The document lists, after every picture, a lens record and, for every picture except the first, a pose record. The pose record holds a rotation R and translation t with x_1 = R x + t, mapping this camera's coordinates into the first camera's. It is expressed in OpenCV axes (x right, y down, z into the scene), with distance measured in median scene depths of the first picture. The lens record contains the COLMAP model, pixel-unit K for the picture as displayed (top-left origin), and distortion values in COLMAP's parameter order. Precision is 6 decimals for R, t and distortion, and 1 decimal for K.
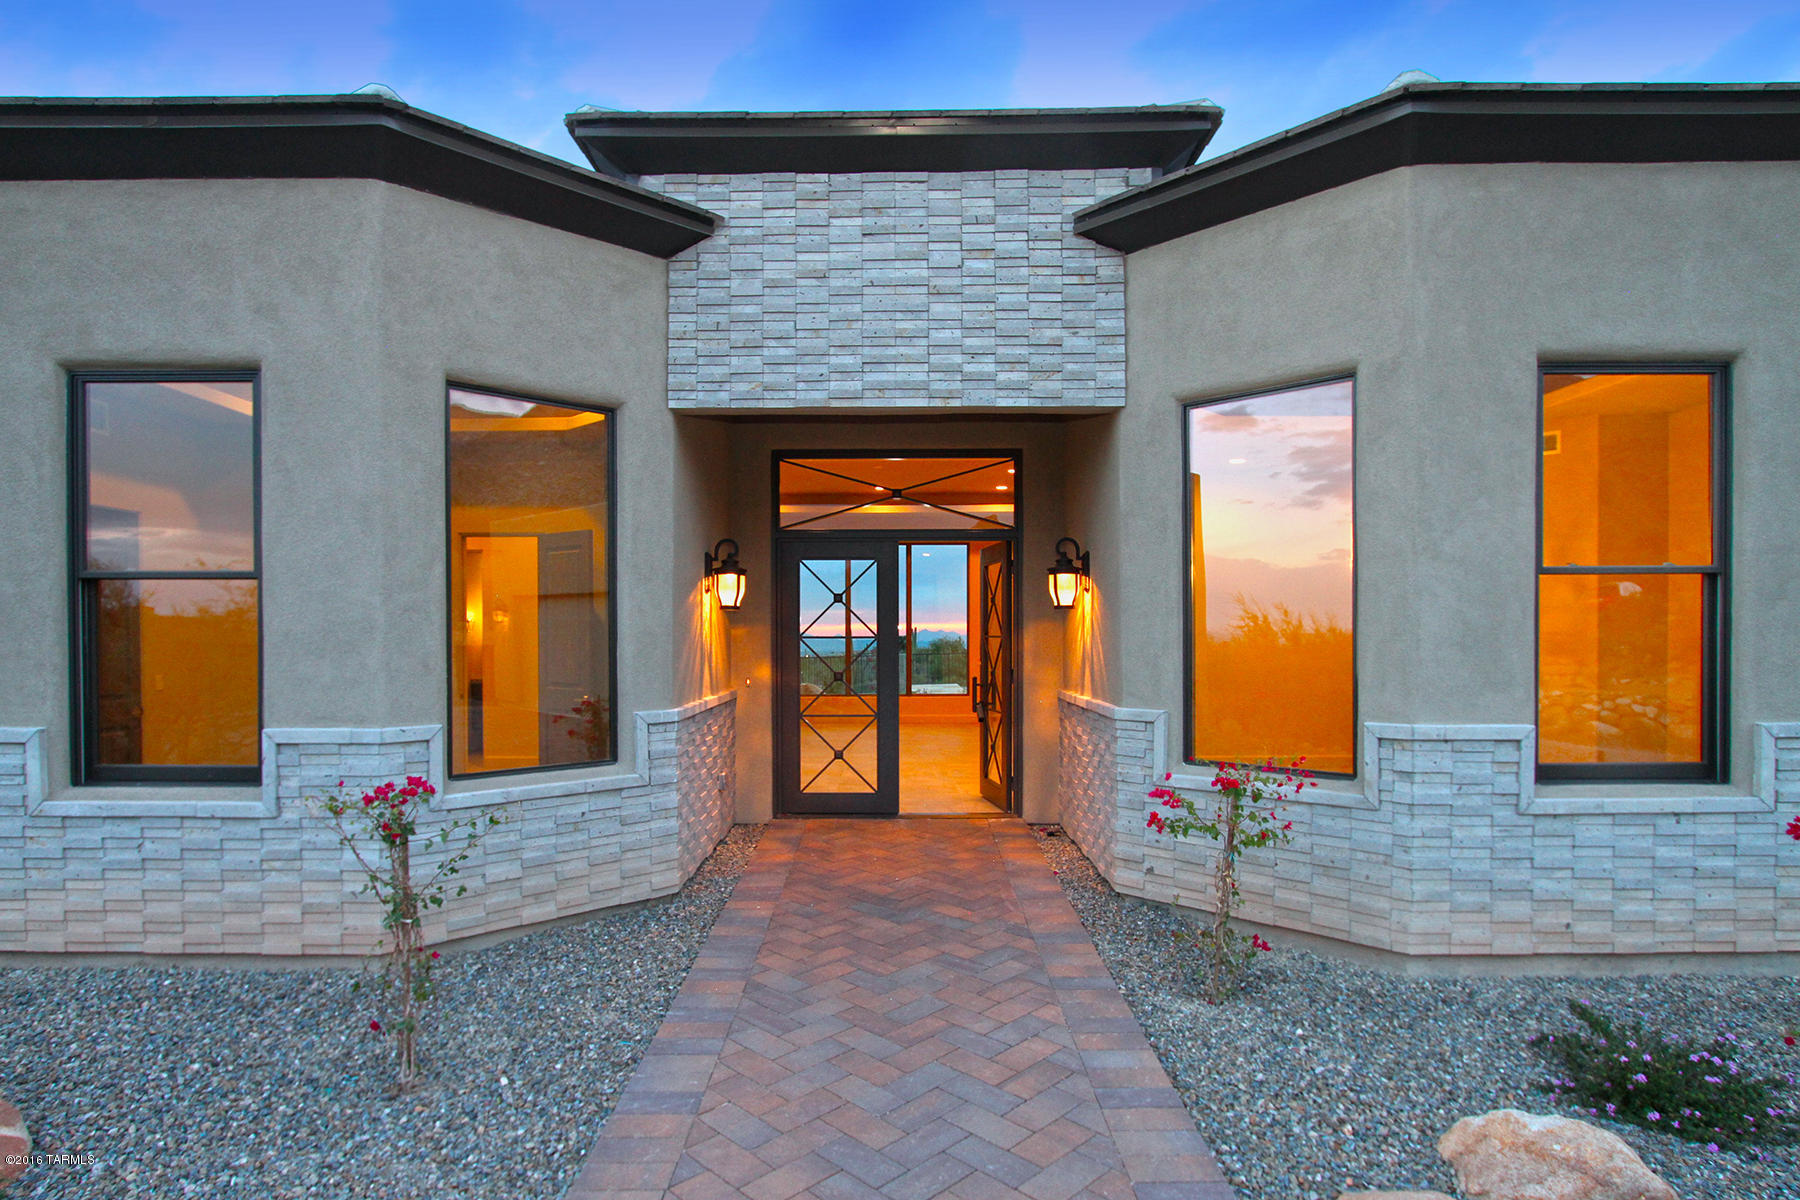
lens RADIAL K [[505.2, 0, 845.3], [0, 505.2, 646.2], [0, 0, 1]] dist [-0.003352, -0.000020]
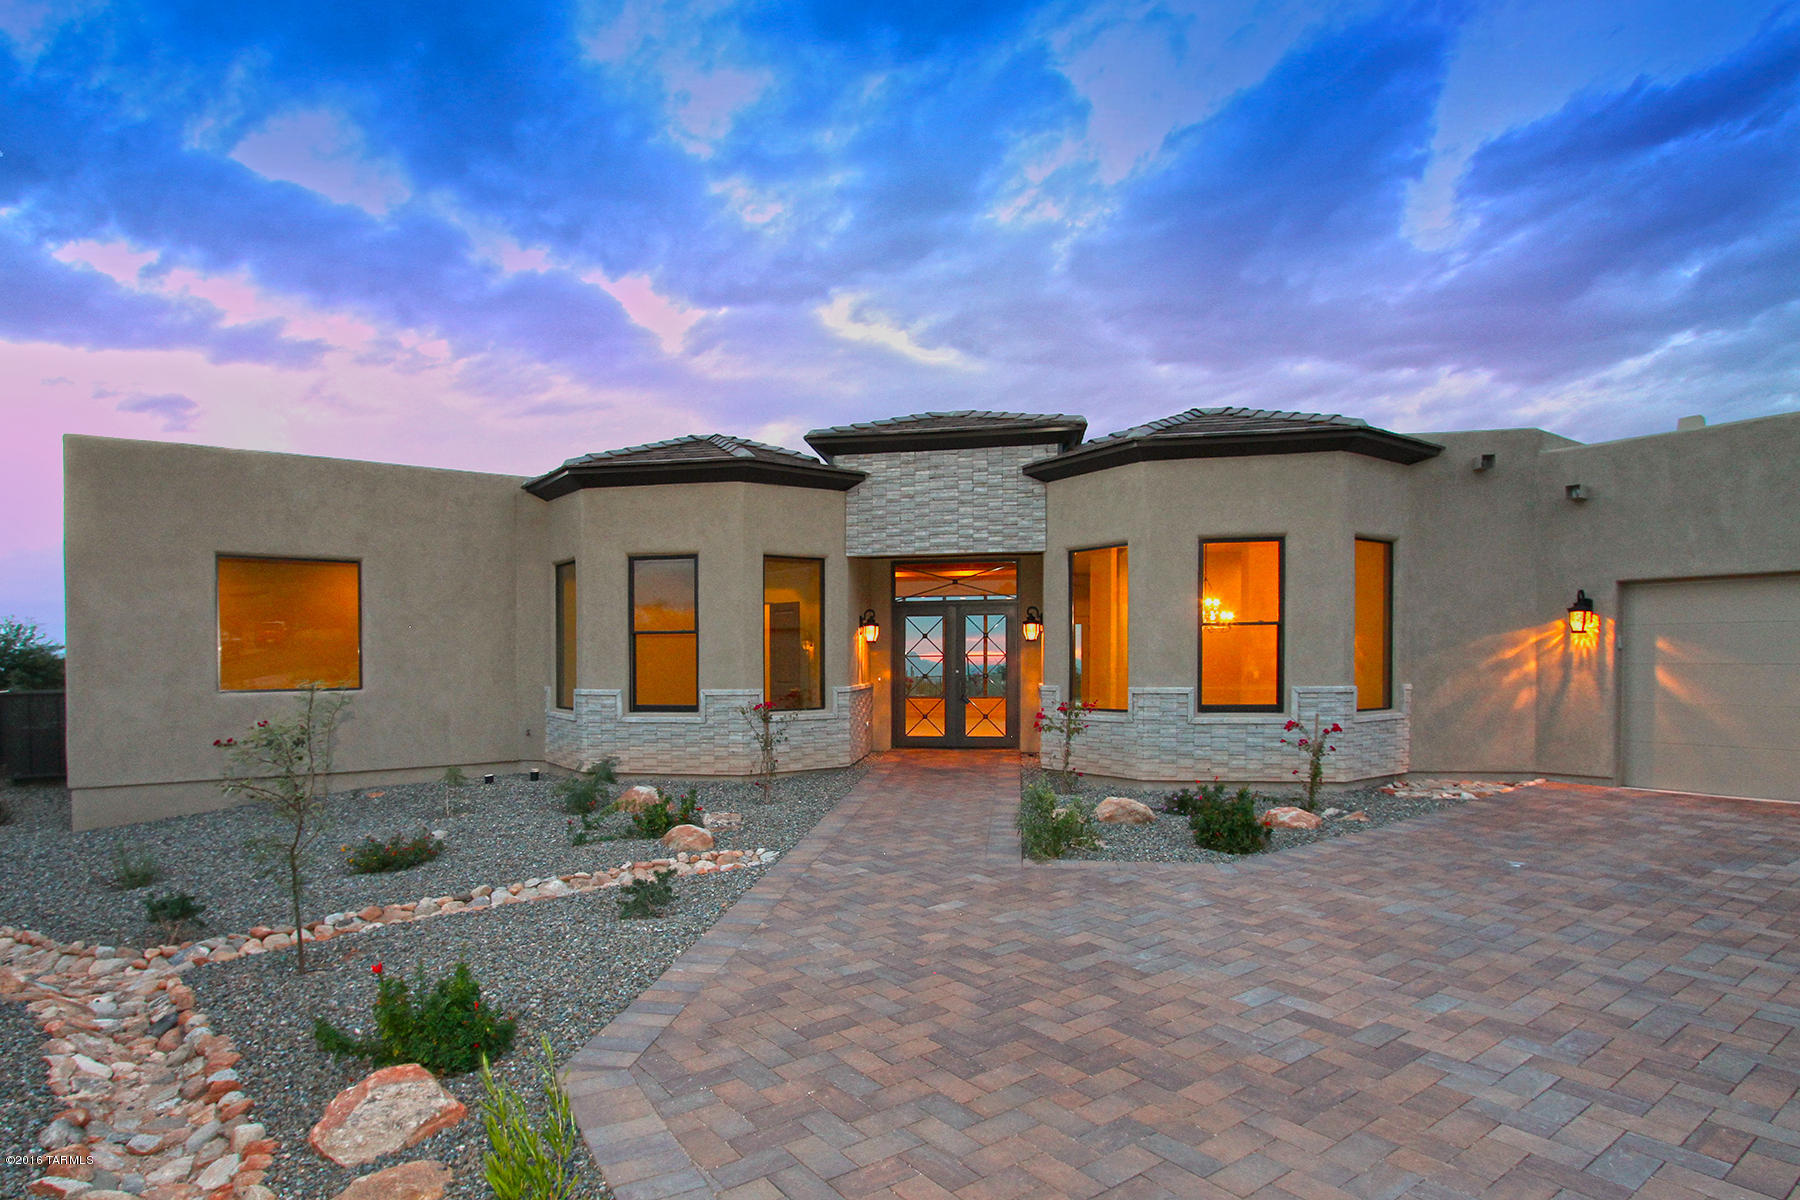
lens RADIAL K [[595.9, 0, 878.4], [0, 595.9, 682.3], [0, 0, 1]] dist [-0.006670, 0.000044]
pose [[0.983704, 0.002674, -0.179776, 0.296892], [-0.002280, 0.999995, 0.002399, 0.102377], [0.179782, -0.001950, 0.983705, -1.710449]]
